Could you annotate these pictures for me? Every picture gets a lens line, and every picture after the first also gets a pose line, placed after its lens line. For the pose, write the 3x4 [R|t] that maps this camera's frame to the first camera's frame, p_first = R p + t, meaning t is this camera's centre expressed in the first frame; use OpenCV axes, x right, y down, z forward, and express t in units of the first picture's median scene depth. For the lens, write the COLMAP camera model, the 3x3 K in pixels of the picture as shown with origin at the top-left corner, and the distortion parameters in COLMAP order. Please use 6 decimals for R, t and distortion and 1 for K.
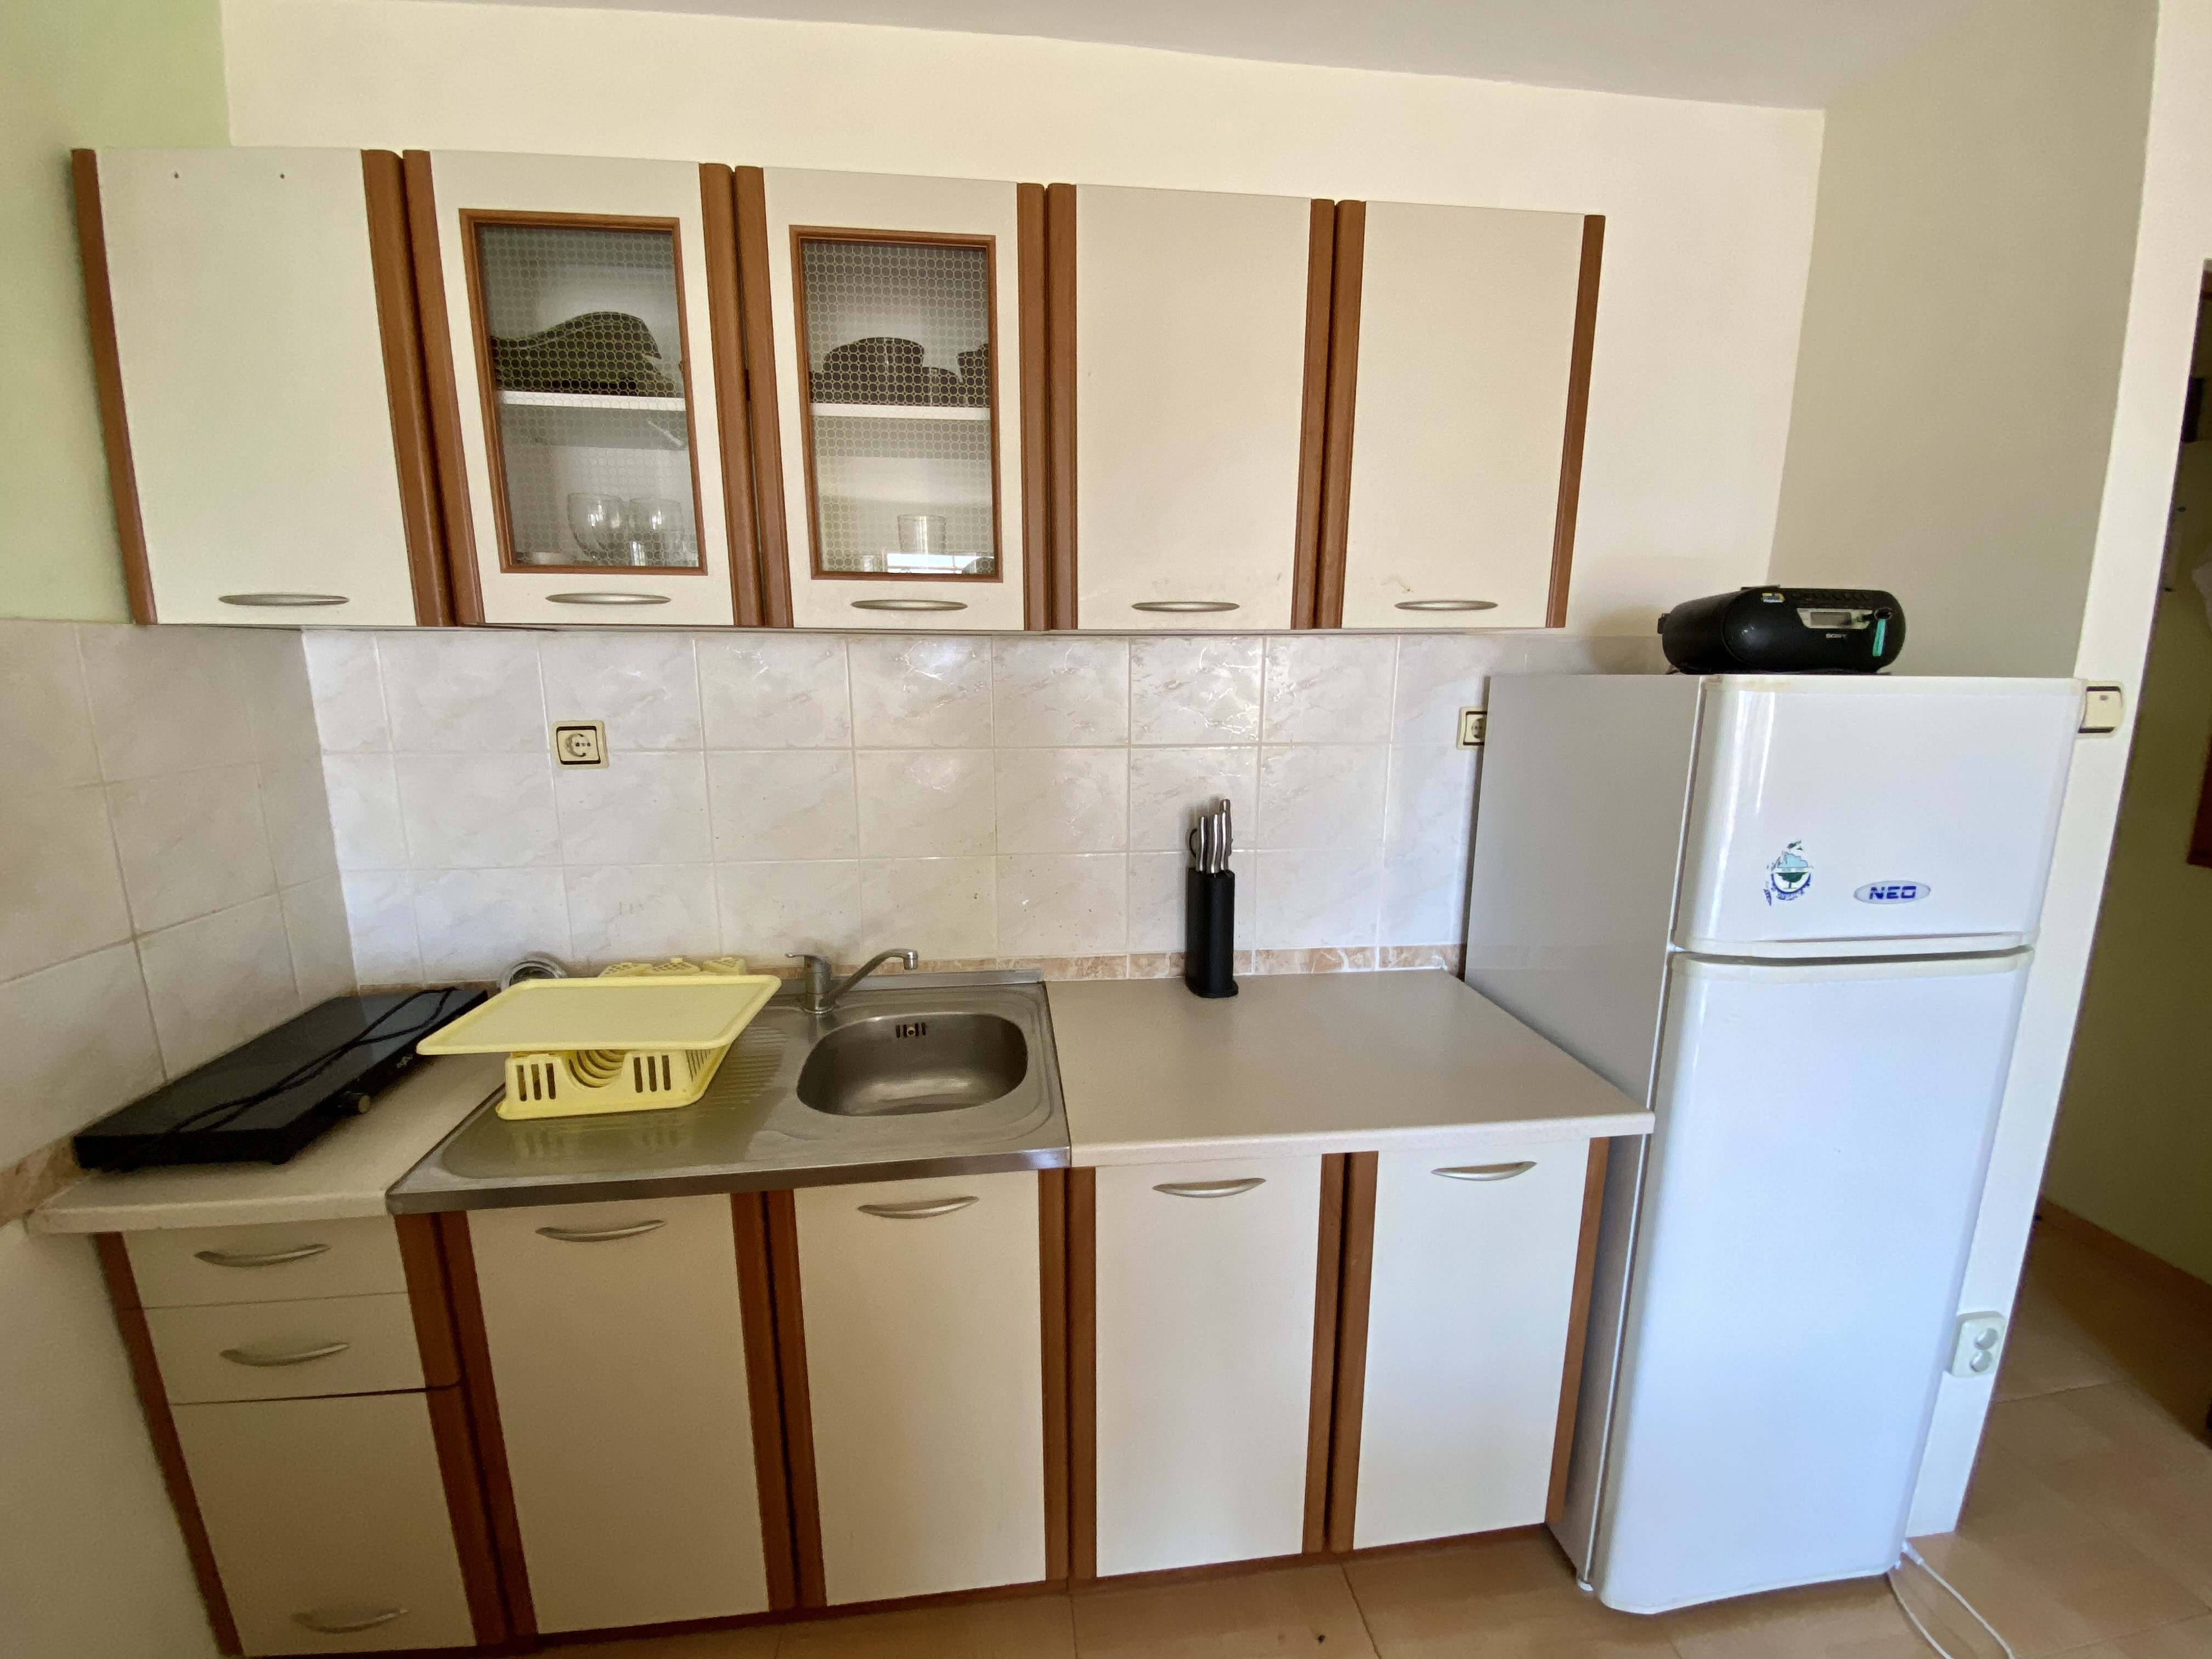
lens RADIAL K [[898.2, 0, 1108.6], [0, 898.2, 831.8], [0, 0, 1]] dist [0.010461, -0.015228]
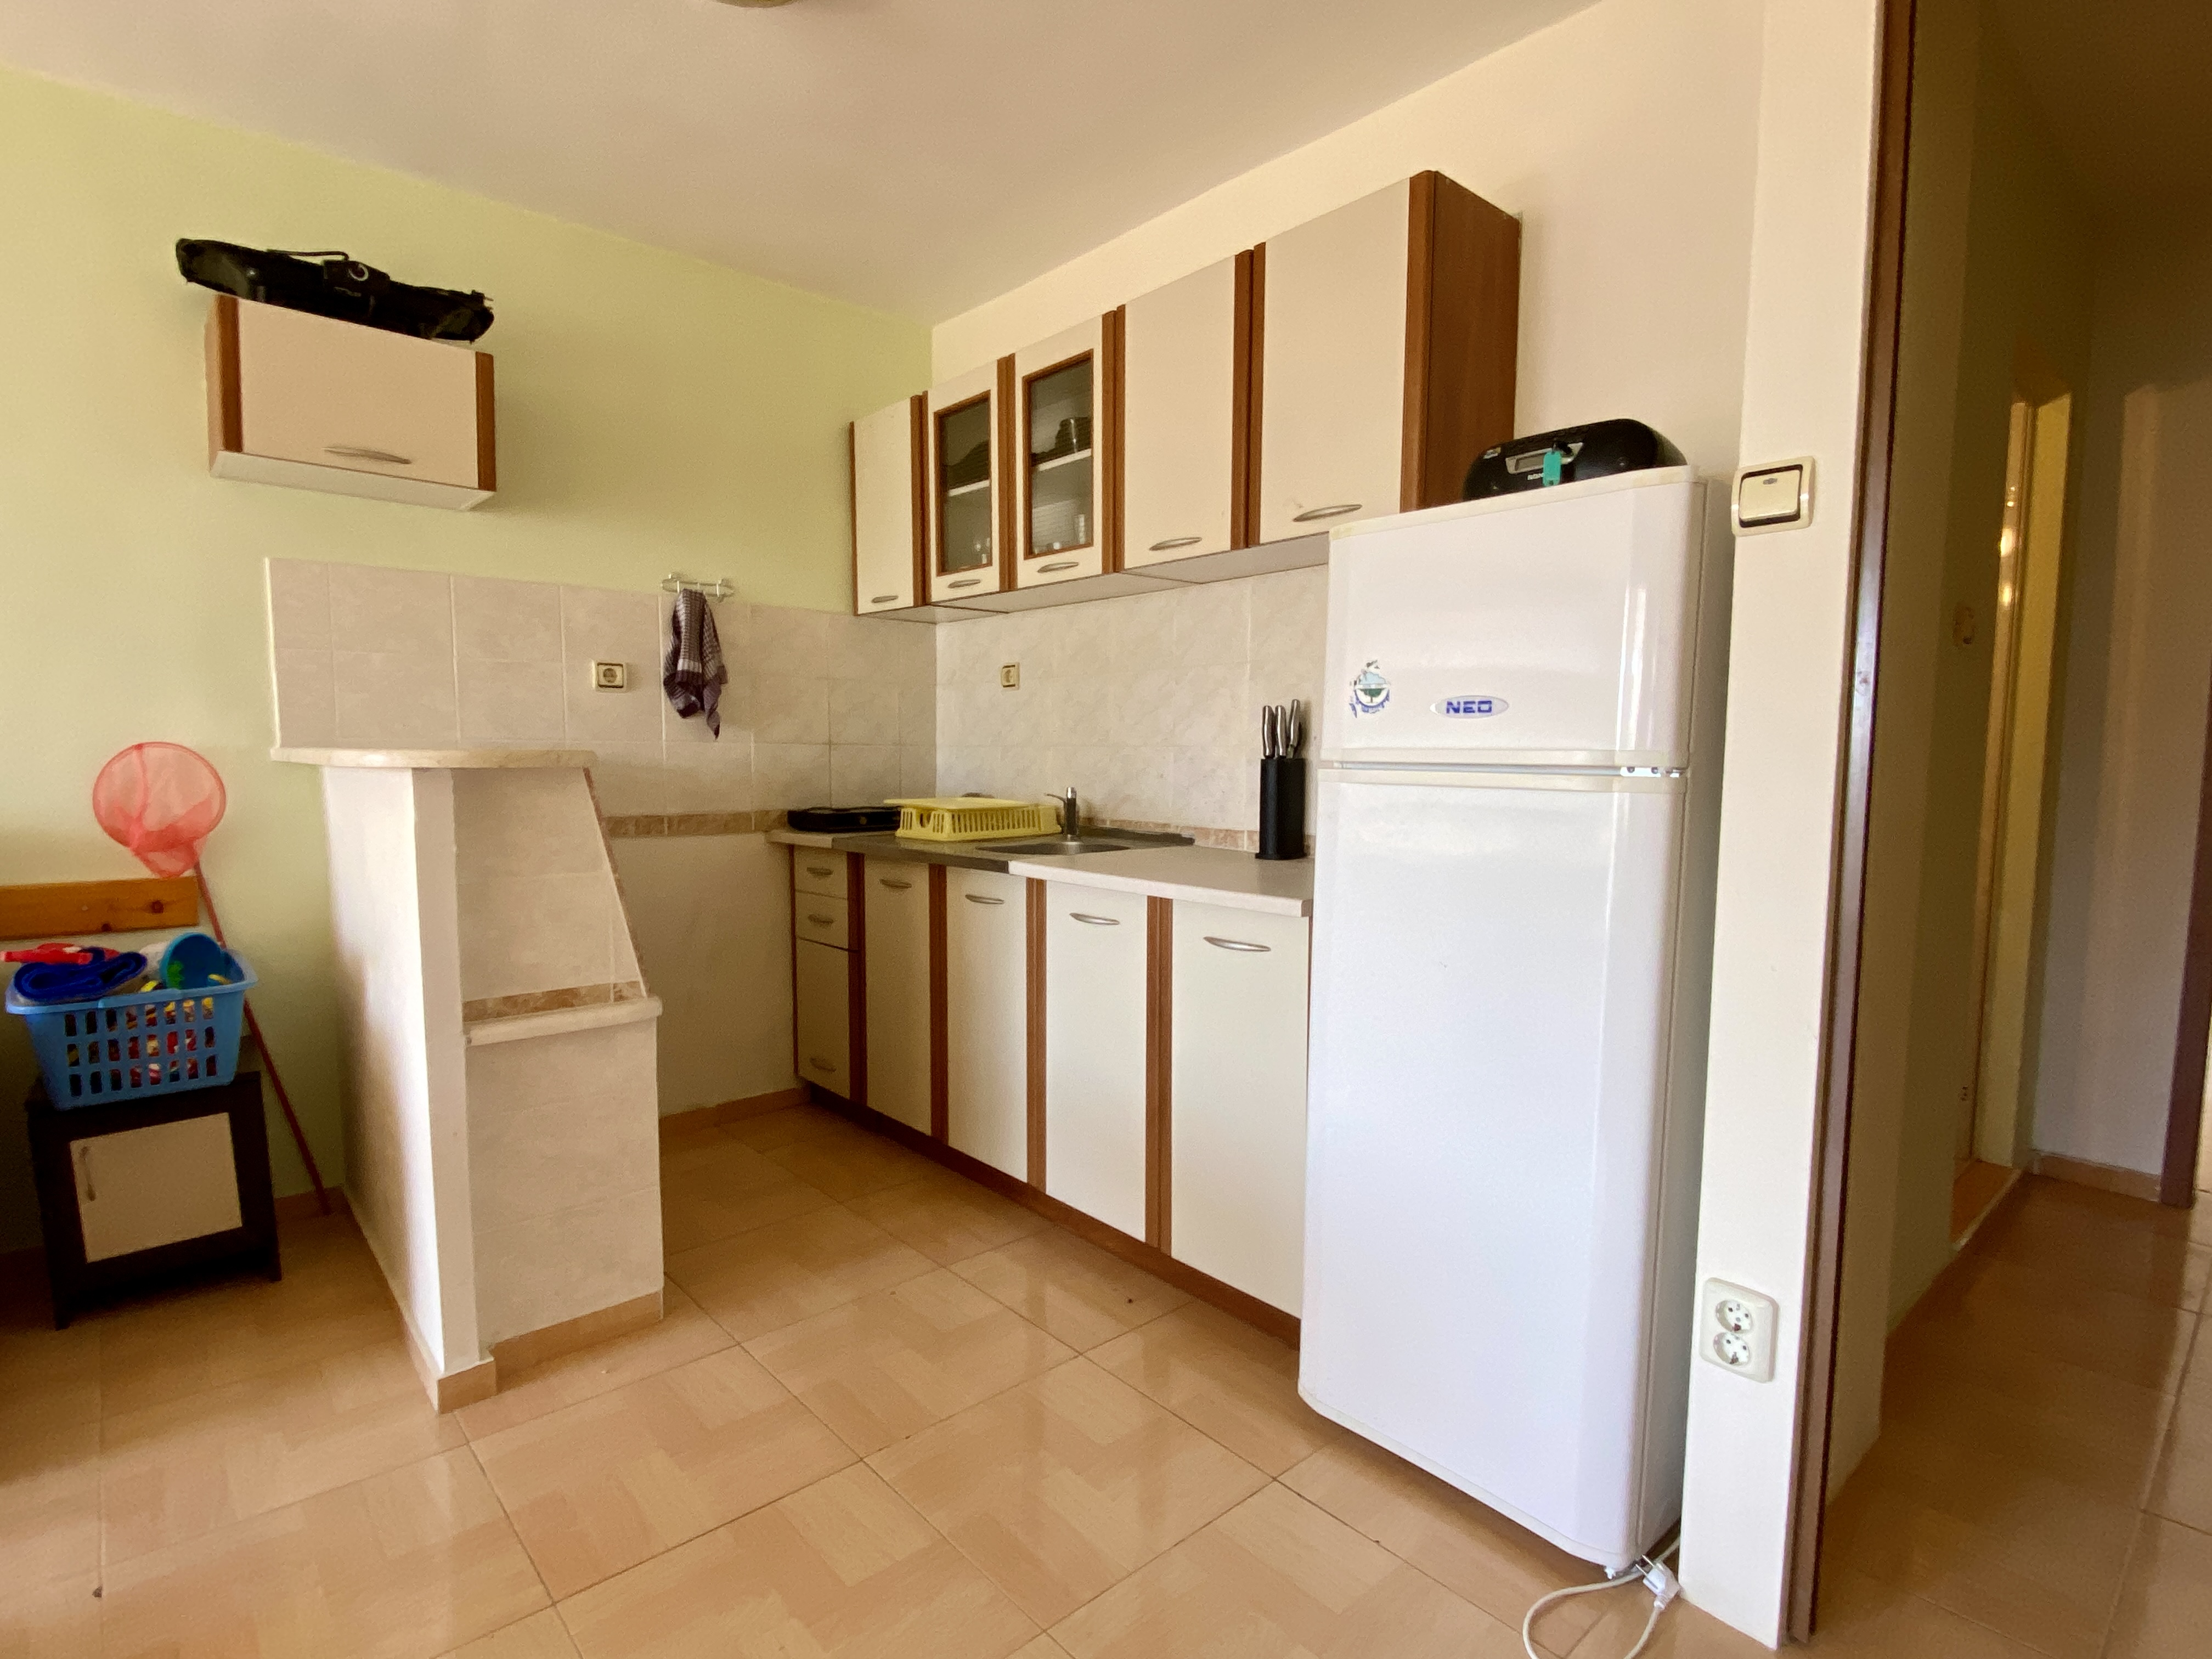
lens RADIAL K [[1112.9, 0, 1094.7], [0, 1112.9, 847.0], [0, 0, 1]] dist [0.007193, -0.002730]
pose [[0.561223, 0.074015, -0.824349, 1.667788], [-0.161160, 0.986702, -0.021127, 0.318031], [0.811823, 0.144709, 0.565688, -0.067263]]
